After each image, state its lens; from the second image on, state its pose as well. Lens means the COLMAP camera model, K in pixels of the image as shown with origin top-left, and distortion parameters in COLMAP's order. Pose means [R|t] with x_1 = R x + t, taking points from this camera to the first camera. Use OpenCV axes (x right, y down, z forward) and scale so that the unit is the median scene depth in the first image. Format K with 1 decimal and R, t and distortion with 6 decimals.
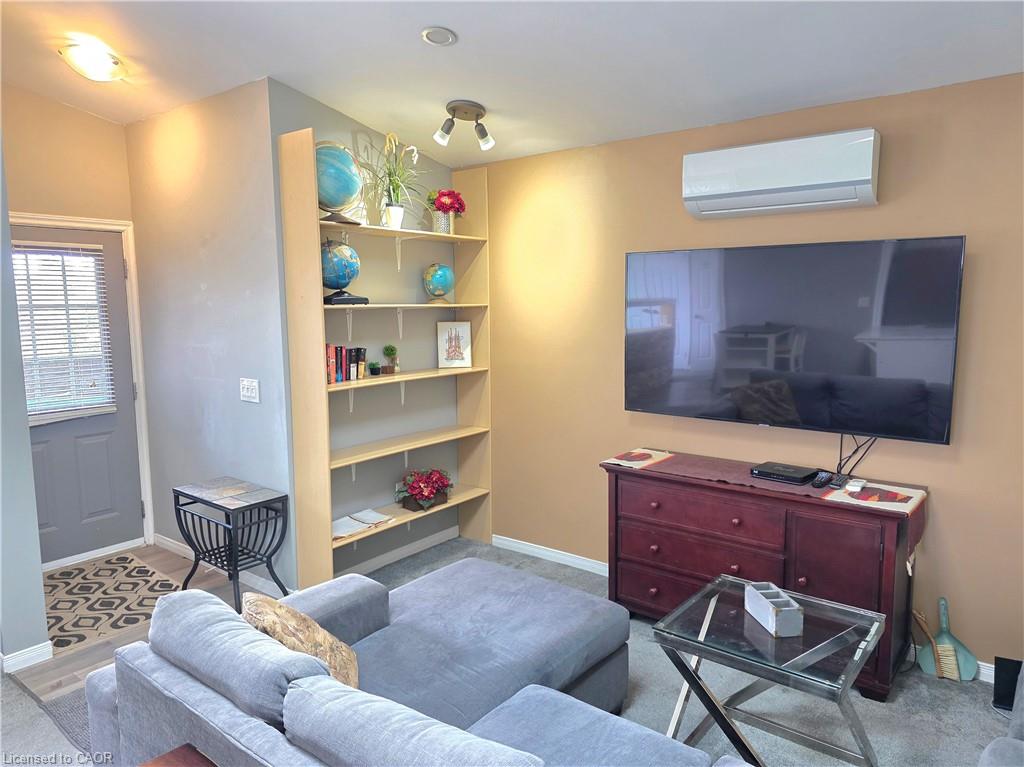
lens RADIAL K [[708.3, 0, 527.5], [0, 708.3, 385.3], [0, 0, 1]] dist [0.074982, -0.074221]
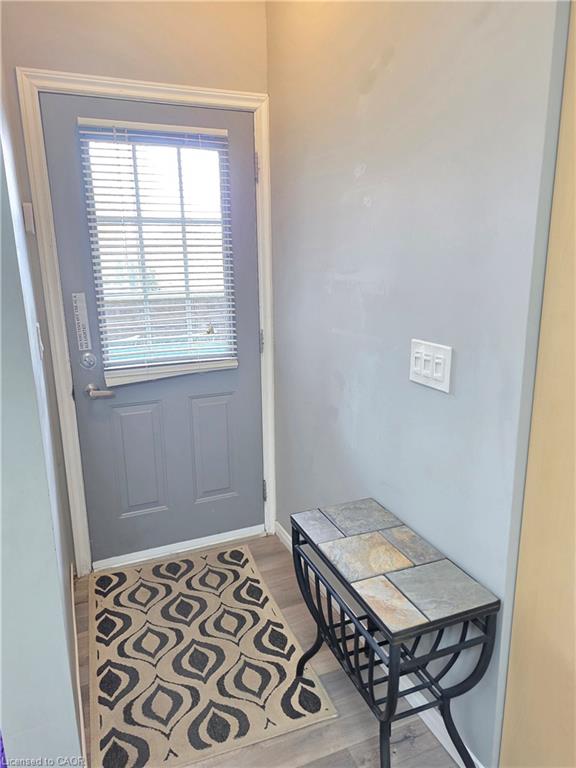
lens RADIAL K [[547.4, 0, 288.0], [0, 547.4, 384.0], [0, 0, 1]] dist [0.030712, -0.004079]
pose [[0.870644, 0.105650, -0.480435, -0.263546], [-0.053416, 0.991194, 0.121167, -0.019651], [0.489005, -0.079831, 0.868620, 0.559355]]
